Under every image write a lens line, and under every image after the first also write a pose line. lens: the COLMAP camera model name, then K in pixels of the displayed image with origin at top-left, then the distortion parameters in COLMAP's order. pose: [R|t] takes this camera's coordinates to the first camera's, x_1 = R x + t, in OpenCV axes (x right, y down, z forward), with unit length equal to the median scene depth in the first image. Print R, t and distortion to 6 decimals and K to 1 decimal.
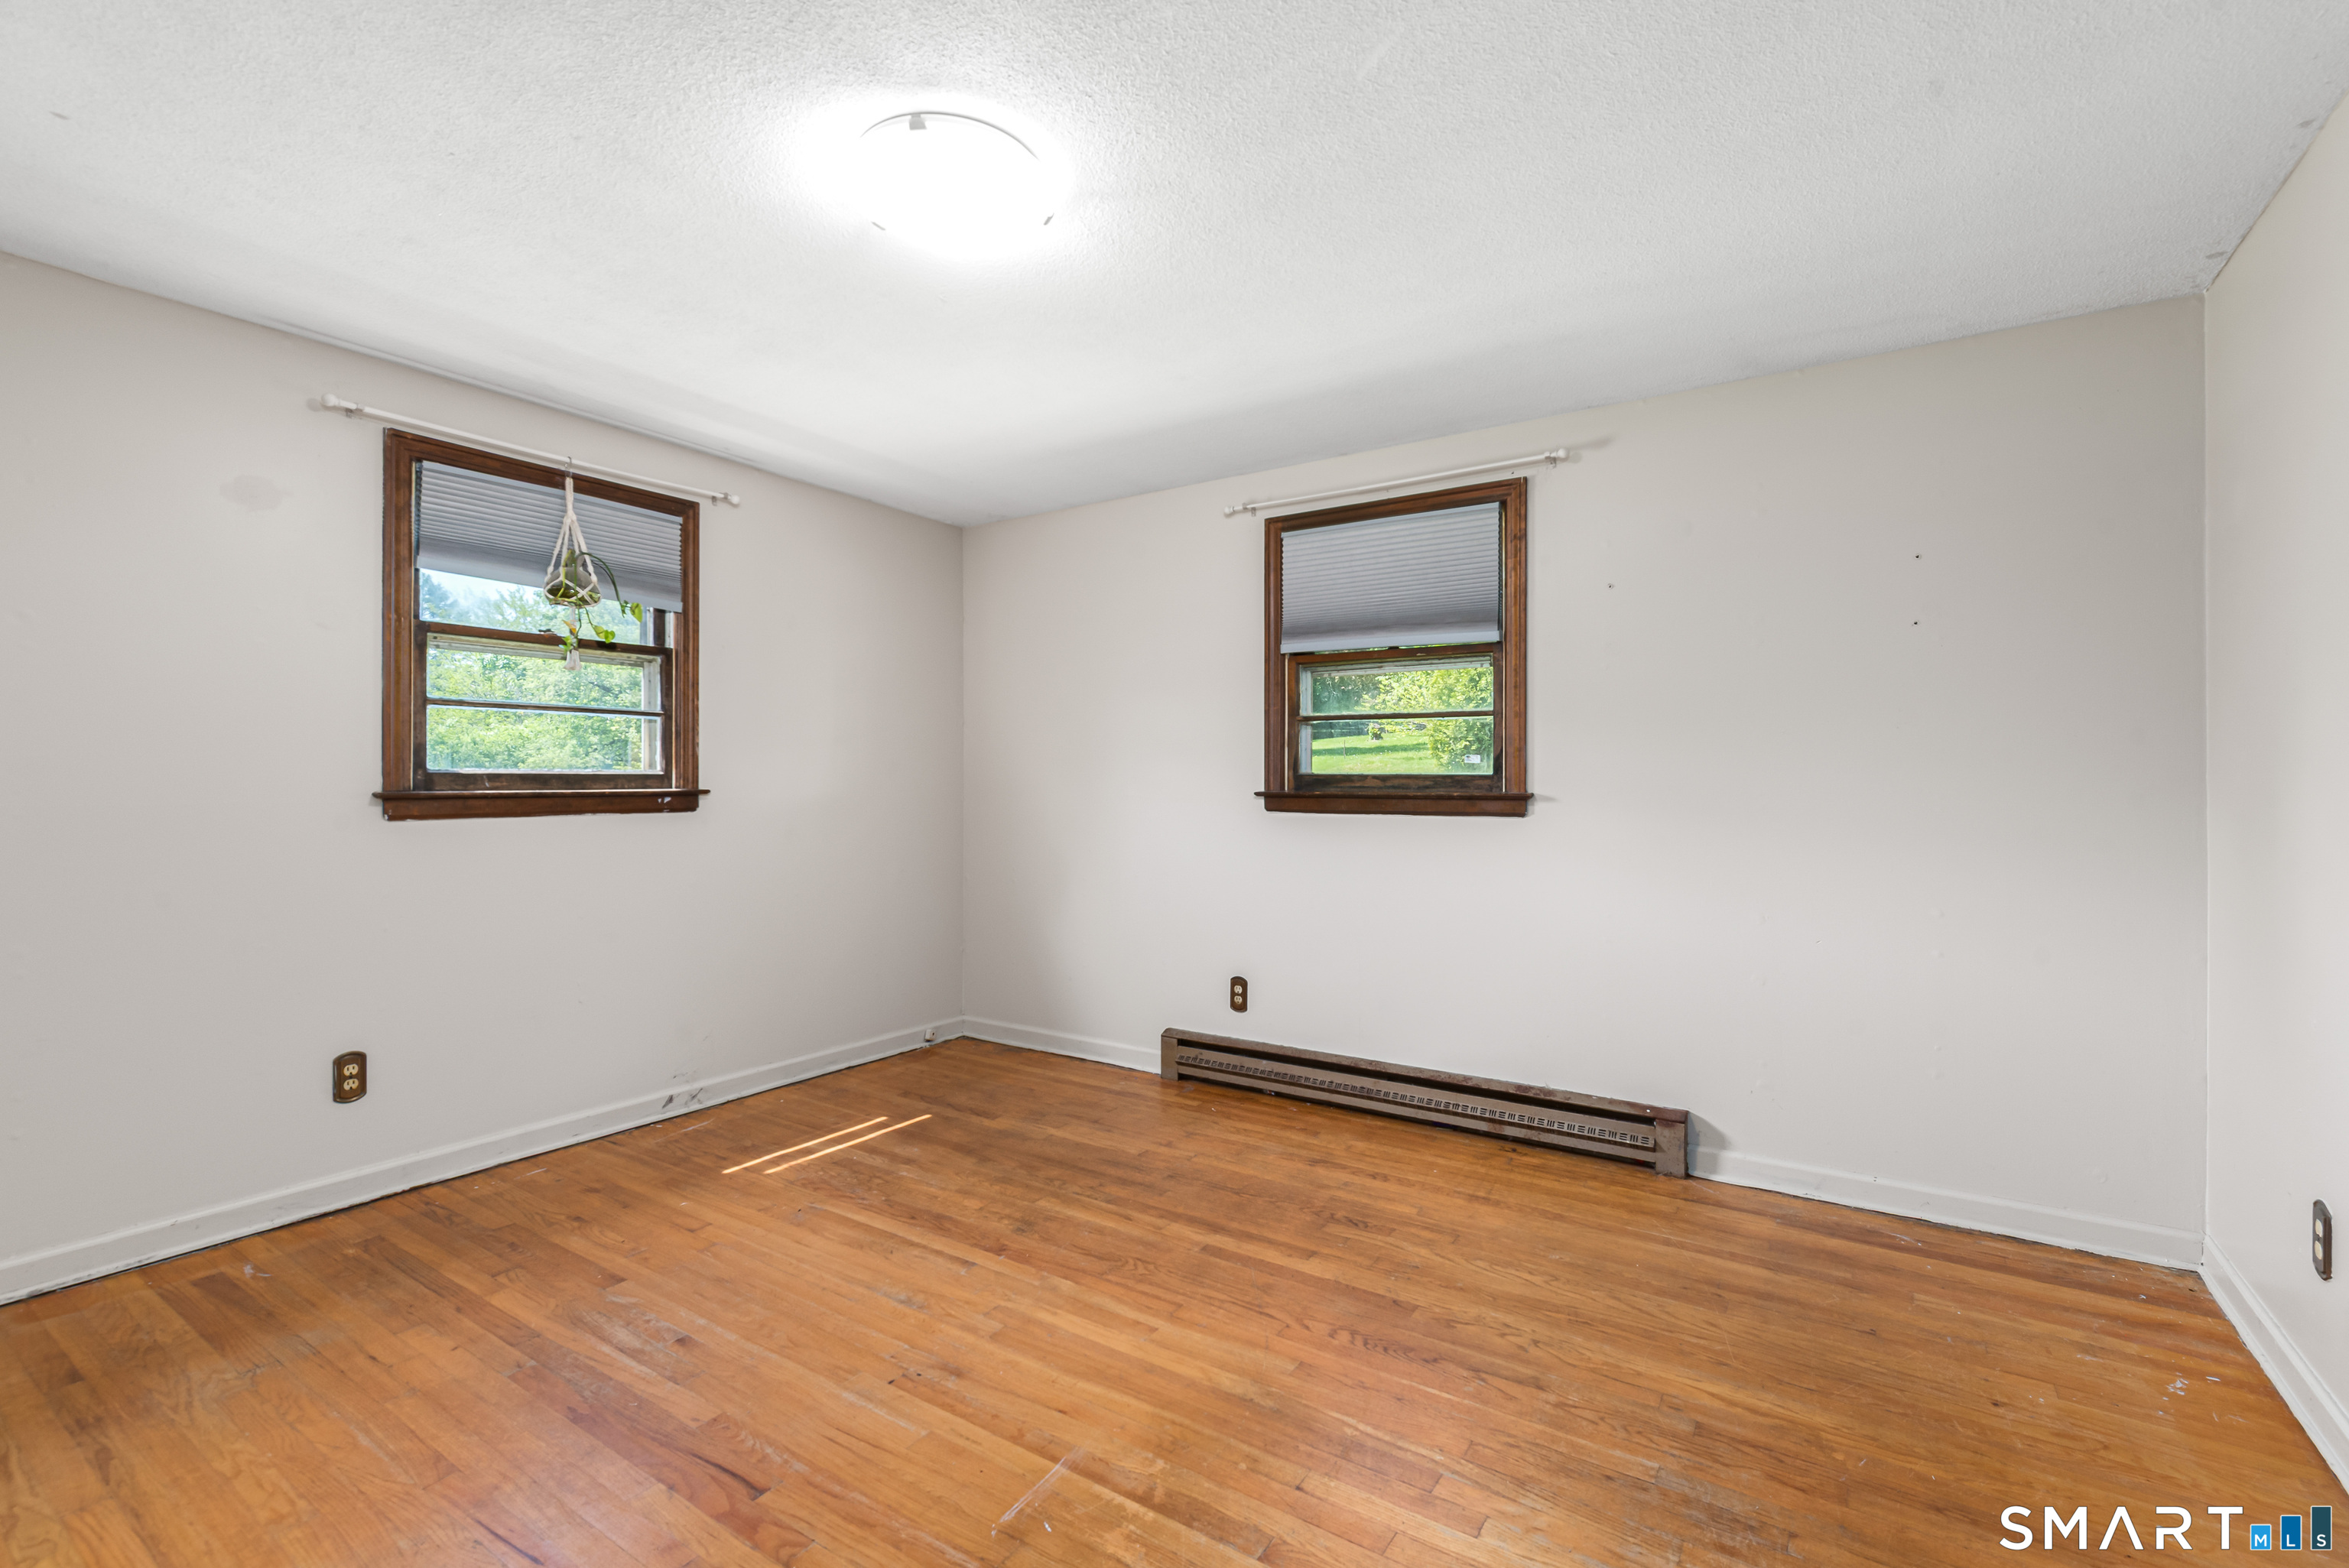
lens RADIAL K [[1042.5, 0, 1120.7], [0, 1042.5, 817.3], [0, 0, 1]] dist [0.000789, -0.000185]
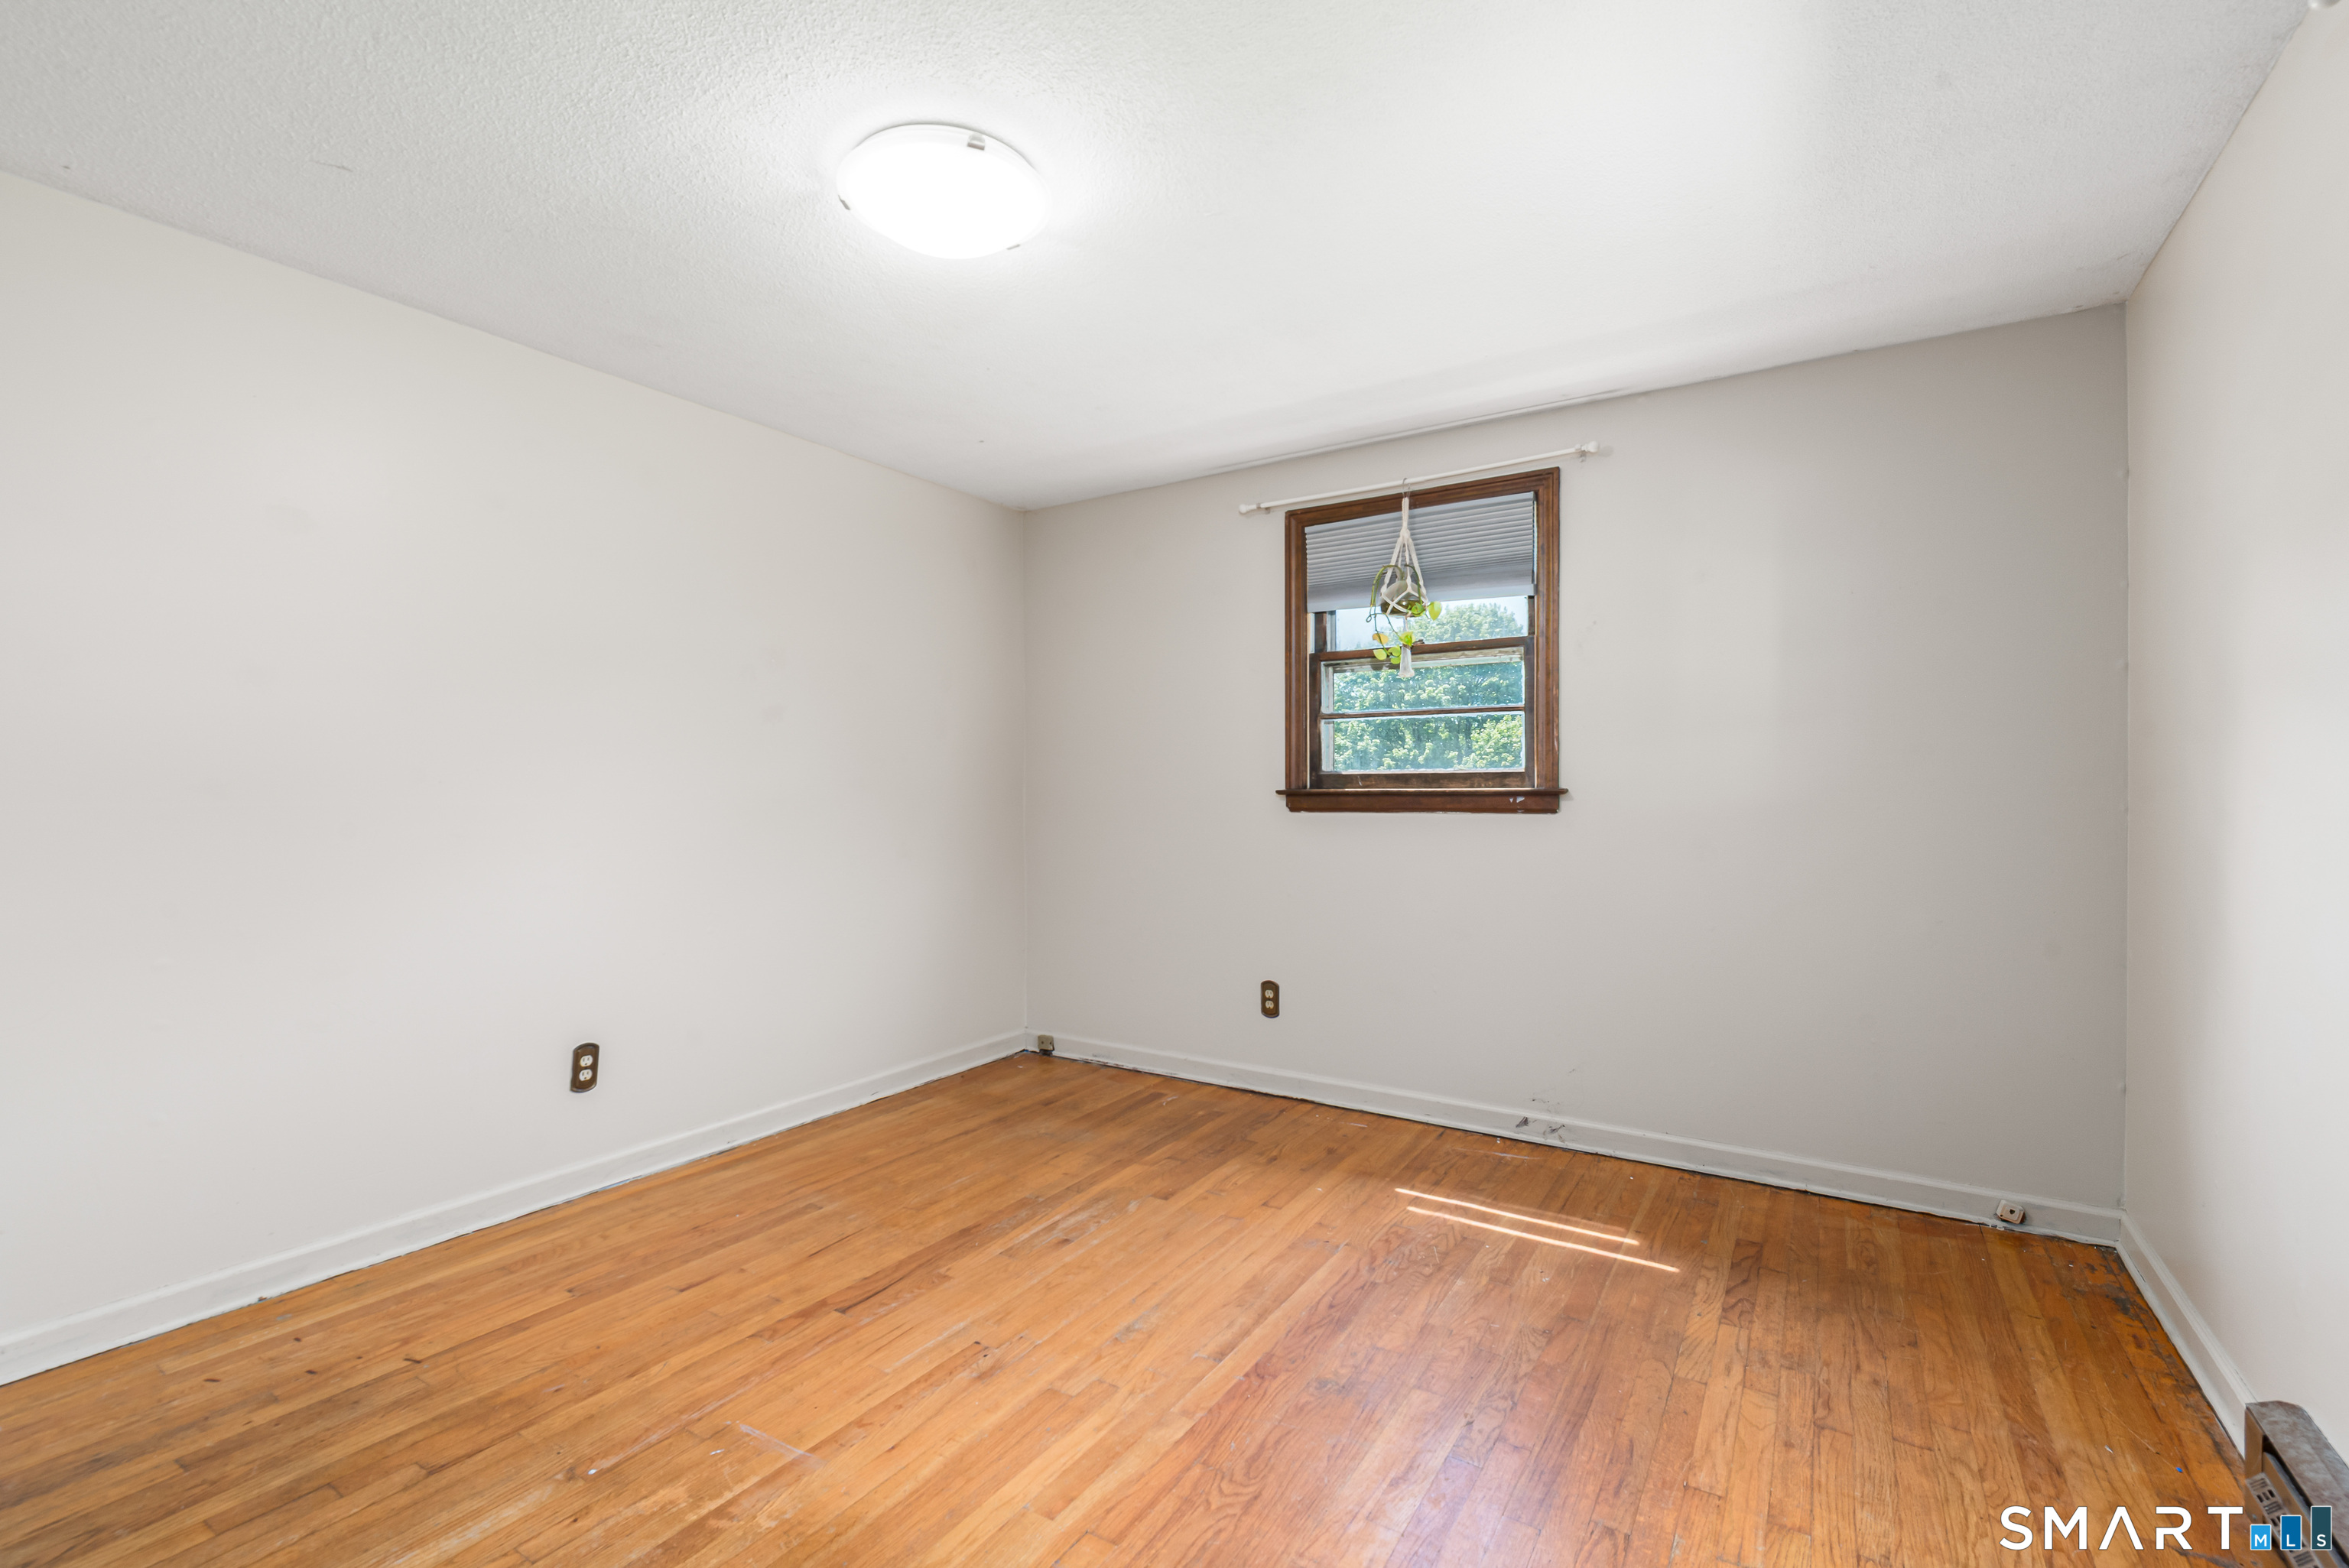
lens RADIAL K [[1011.4, 0, 1154.9], [0, 1011.4, 813.5], [0, 0, 1]] dist [0.003440, -0.000473]
pose [[0.045216, 0.026789, -0.998618, 0.620965], [-0.029783, 0.999232, 0.025457, -0.023981], [0.998533, 0.028591, 0.045980, 0.859398]]
